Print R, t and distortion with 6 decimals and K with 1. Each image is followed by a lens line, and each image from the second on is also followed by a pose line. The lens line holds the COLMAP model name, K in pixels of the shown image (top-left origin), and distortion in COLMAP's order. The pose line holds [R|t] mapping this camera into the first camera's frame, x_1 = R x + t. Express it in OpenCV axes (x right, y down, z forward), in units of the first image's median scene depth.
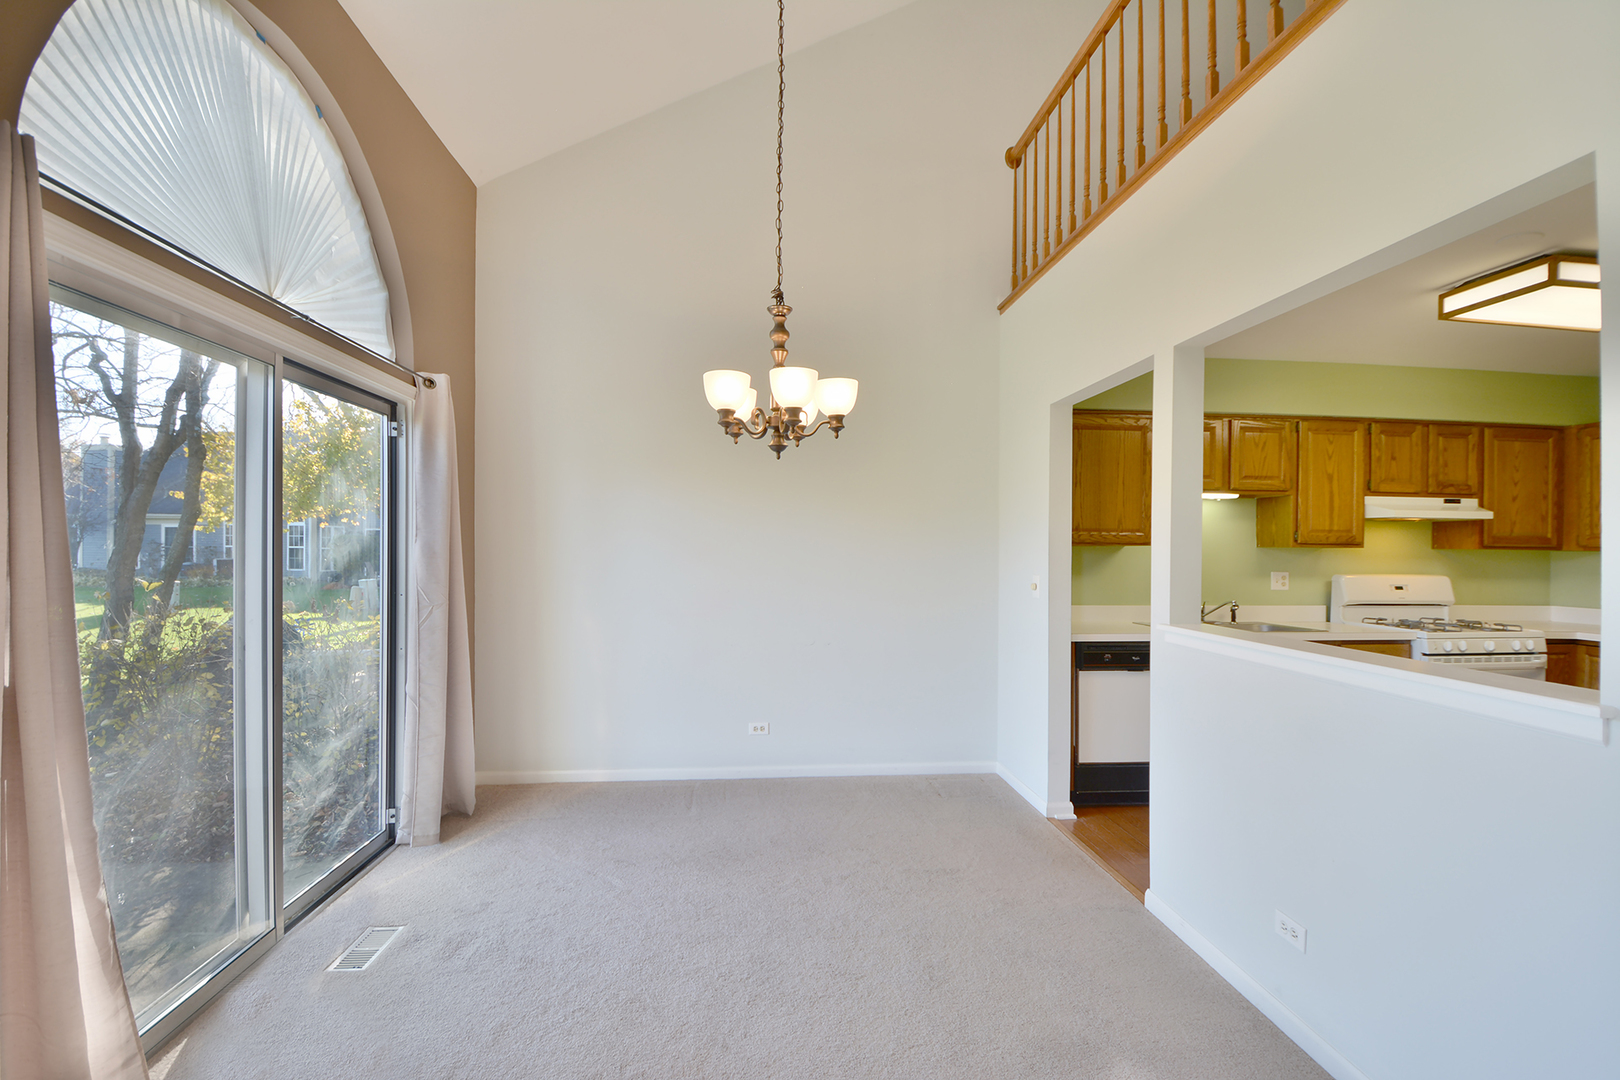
lens RADIAL K [[710.4, 0, 818.0], [0, 710.4, 553.2], [0, 0, 1]] dist [0.002679, -0.013915]
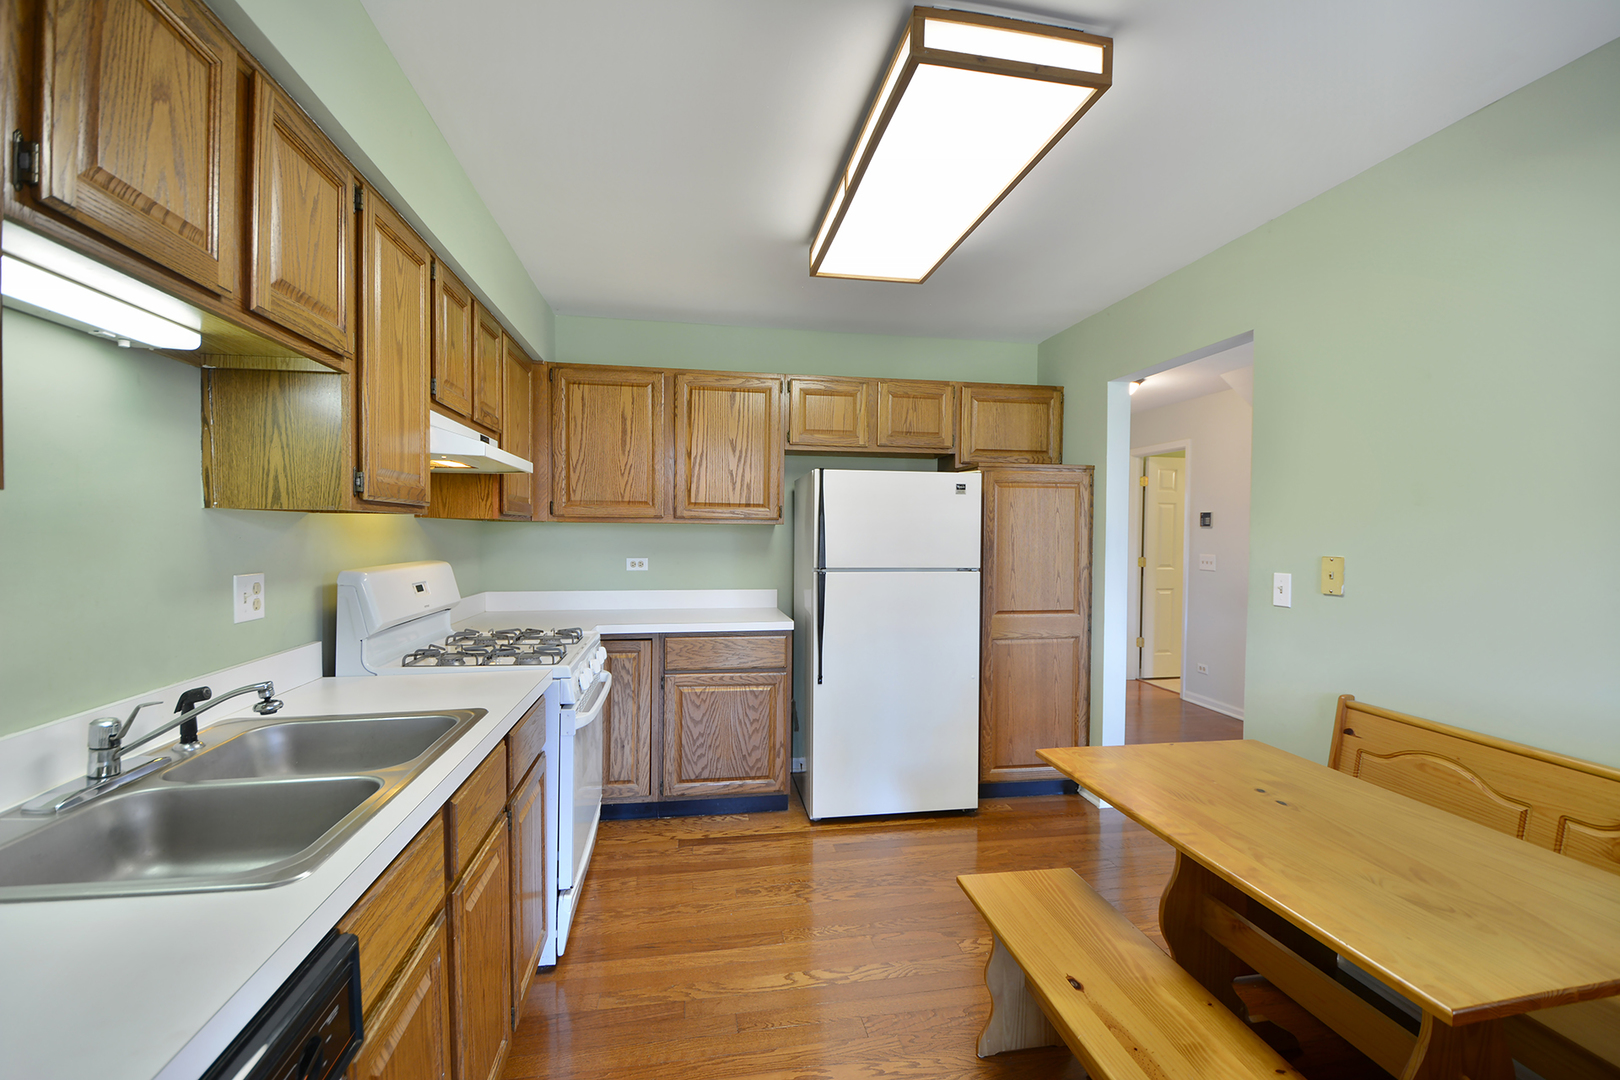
lens RADIAL K [[710.4, 0, 832.2], [0, 710.4, 543.3], [0, 0, 1]] dist [0.002679, -0.013915]
pose [[-0.079266, -0.029005, 0.996431, 0.266183], [-0.005428, 0.999574, 0.028665, -0.003492], [-0.996839, -0.003137, -0.079390, 0.779457]]
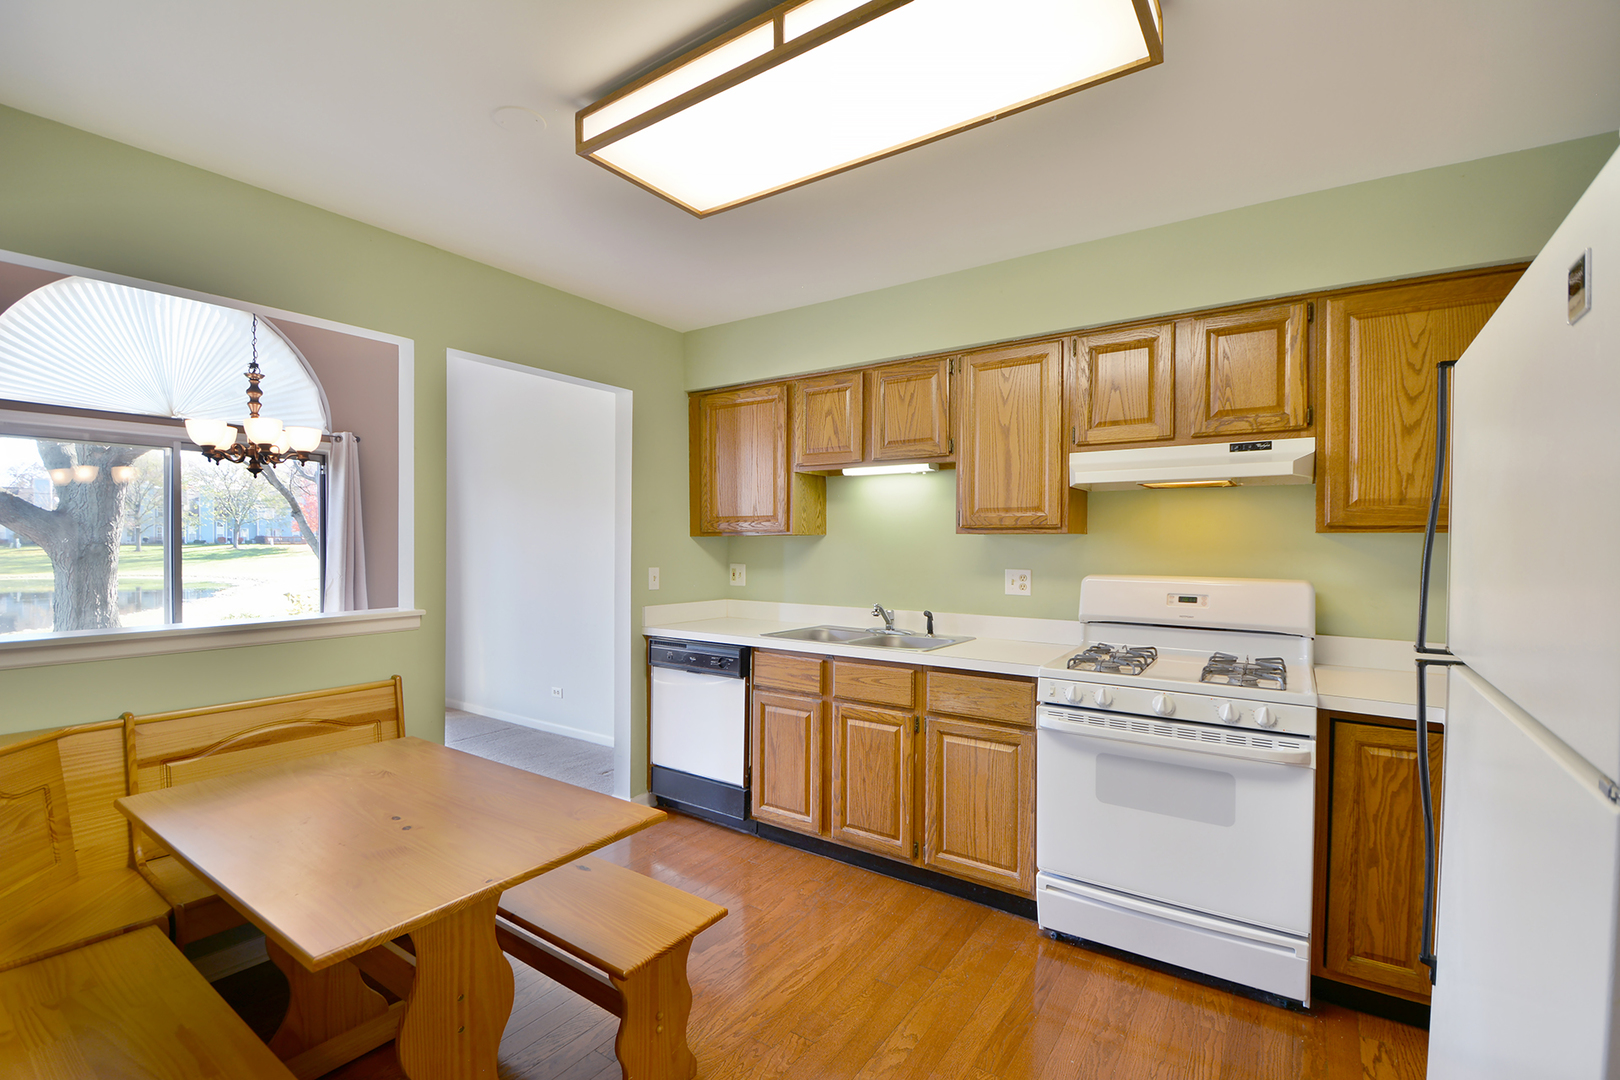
lens RADIAL K [[710.4, 0, 820.5], [0, 710.4, 545.2], [0, 0, 1]] dist [0.002679, -0.013915]
pose [[0.765252, -0.003510, -0.643721, 1.039645], [-0.000803, 0.999979, -0.006407, 0.007948], [0.643730, 0.005420, 0.765233, 0.368942]]
